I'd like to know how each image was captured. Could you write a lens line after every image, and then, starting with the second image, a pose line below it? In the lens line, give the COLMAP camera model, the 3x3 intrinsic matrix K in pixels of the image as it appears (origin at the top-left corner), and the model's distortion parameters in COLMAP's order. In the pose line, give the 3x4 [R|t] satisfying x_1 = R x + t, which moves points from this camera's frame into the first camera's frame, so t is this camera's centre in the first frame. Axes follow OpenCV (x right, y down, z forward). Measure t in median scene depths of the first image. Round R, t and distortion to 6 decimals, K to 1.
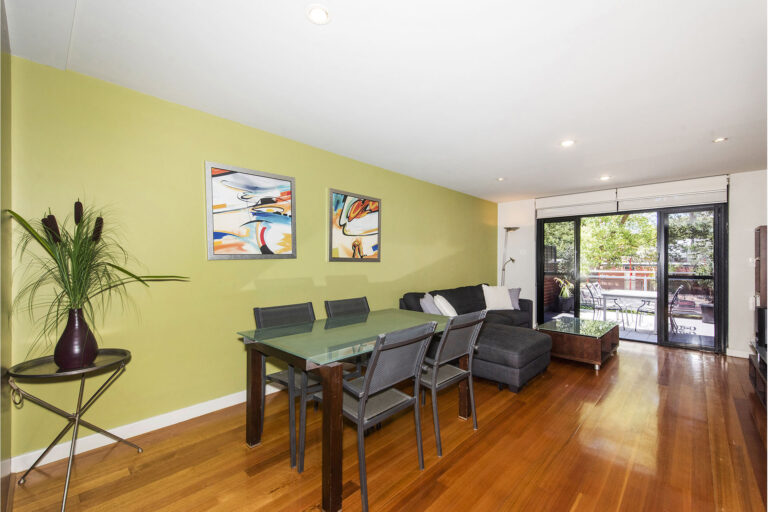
lens RADIAL K [[320.7, 0, 396.7], [0, 320.7, 267.1], [0, 0, 1]] dist [0.002985, -0.000269]
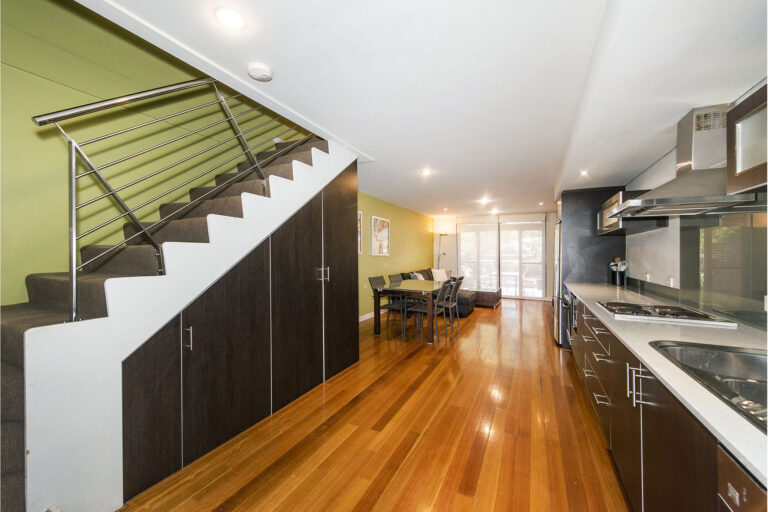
lens RADIAL K [[283.6, 0, 390.3], [0, 283.6, 255.0], [0, 0, 1]] dist [-0.000145, -0.000016]
pose [[0.960274, -0.000637, 0.279059, -0.328448], [0.004708, 0.999892, -0.013918, 0.003002], [-0.279020, 0.014678, 0.960173, -0.343690]]
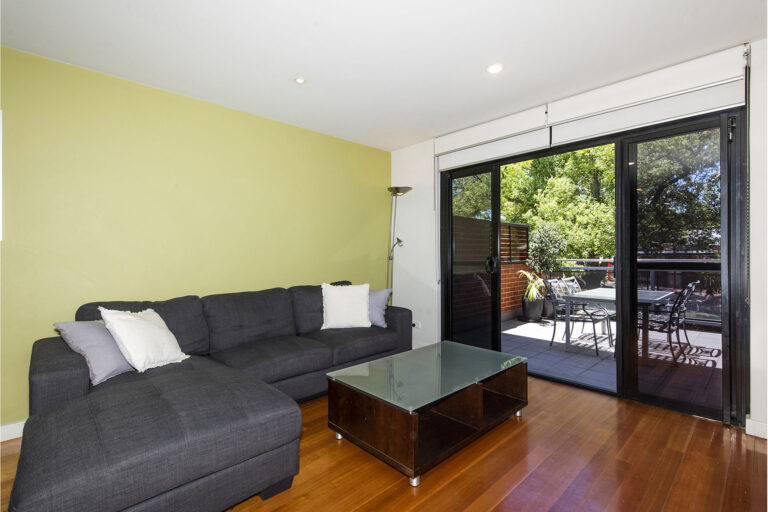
lens RADIAL K [[373.9, 0, 389.1], [0, 373.9, 261.8], [0, 0, 1]] dist [0.005601, 0.001628]
pose [[0.999370, -0.012493, -0.033230, 0.378498], [0.012582, 0.999918, 0.002482, 0.014395], [0.033196, -0.002898, 0.999445, 0.313016]]
